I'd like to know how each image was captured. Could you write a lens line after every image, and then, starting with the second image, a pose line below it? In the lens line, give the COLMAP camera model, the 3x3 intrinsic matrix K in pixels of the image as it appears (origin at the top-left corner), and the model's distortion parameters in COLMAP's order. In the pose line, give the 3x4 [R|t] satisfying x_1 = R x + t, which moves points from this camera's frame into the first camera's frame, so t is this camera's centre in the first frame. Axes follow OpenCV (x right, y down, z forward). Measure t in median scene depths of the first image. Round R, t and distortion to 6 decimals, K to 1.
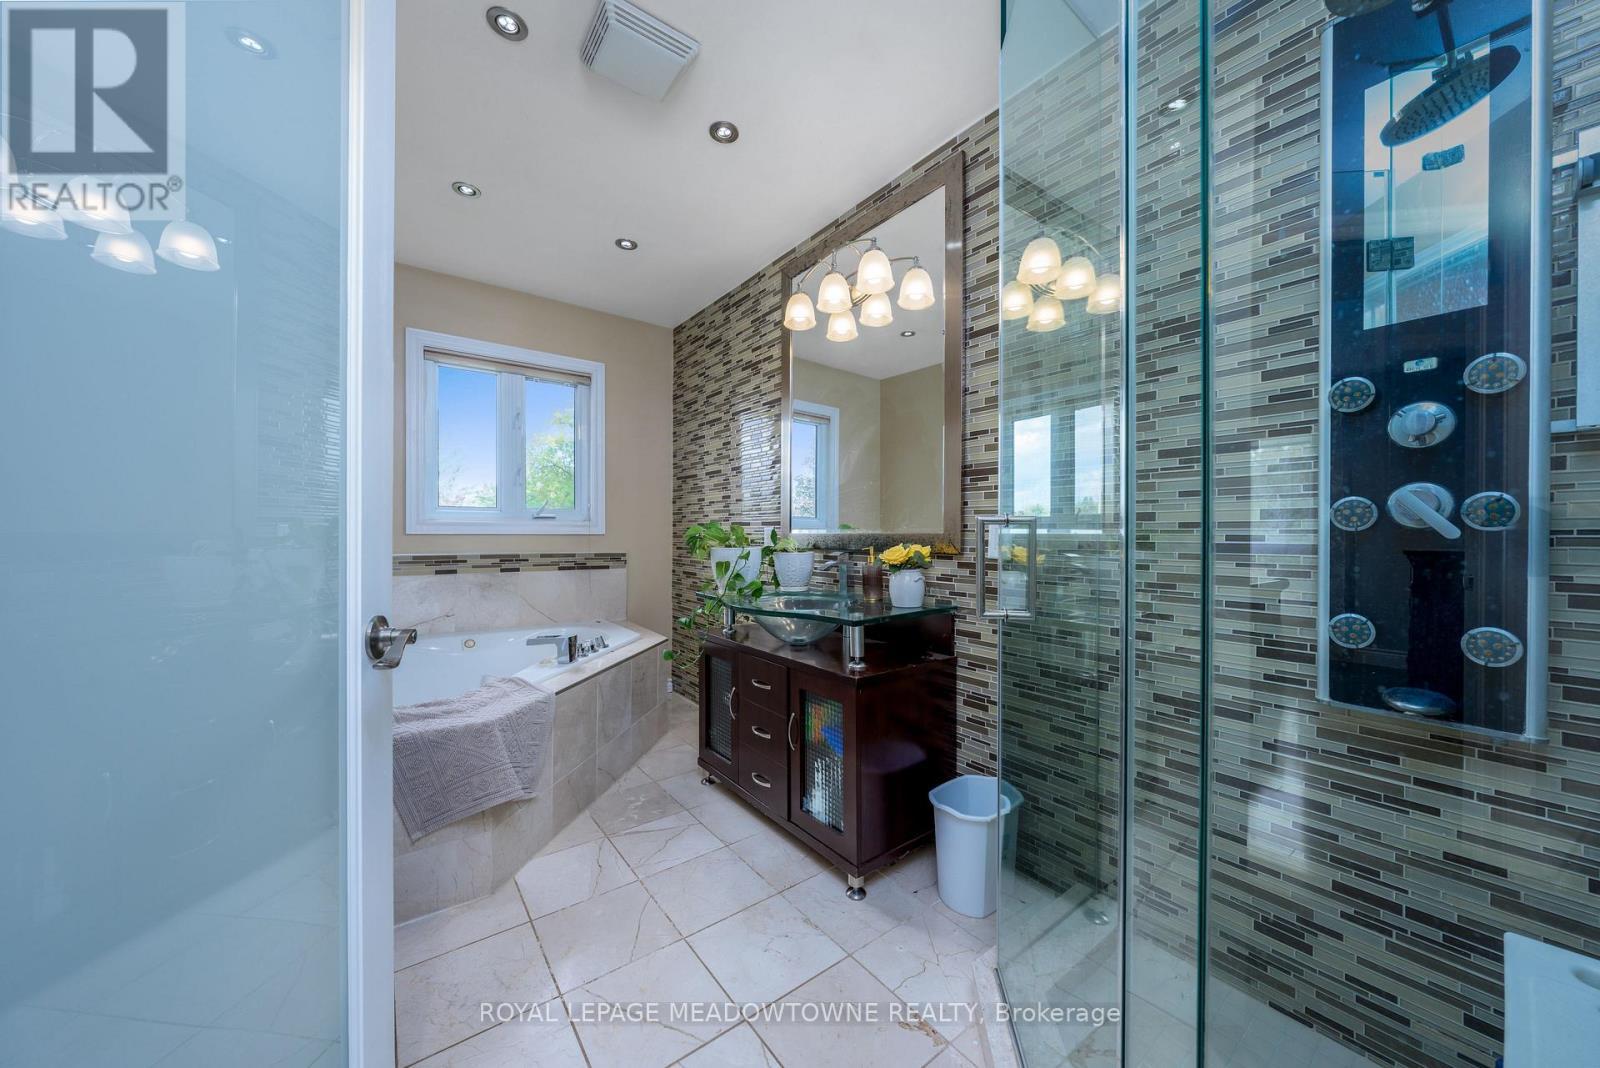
lens RADIAL K [[575.7, 0, 793.3], [0, 575.7, 550.1], [0, 0, 1]] dist [-0.000394, -0.000026]
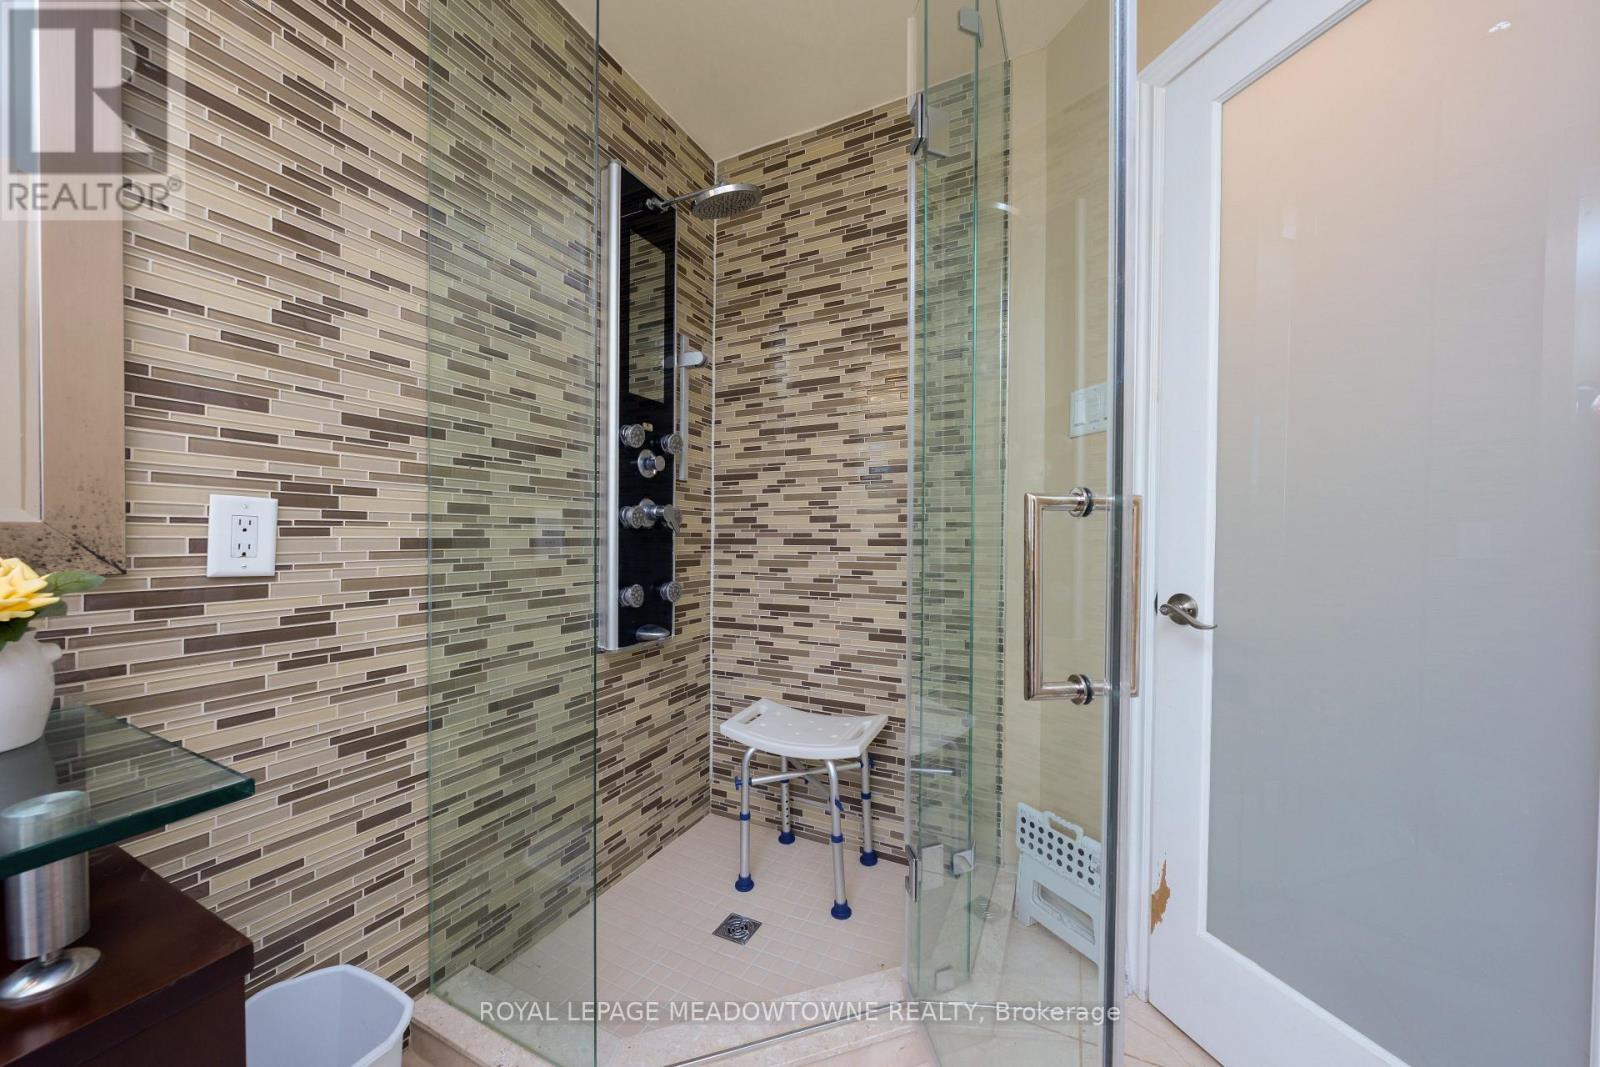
lens RADIAL K [[575.7, 0, 793.3], [0, 575.7, 549.6], [0, 0, 1]] dist [-0.000394, -0.000026]
pose [[-0.461399, -0.027479, 0.886767, -0.409980], [0.019353, 0.998971, 0.041025, -0.024283], [-0.886982, 0.036090, -0.460392, 1.021294]]
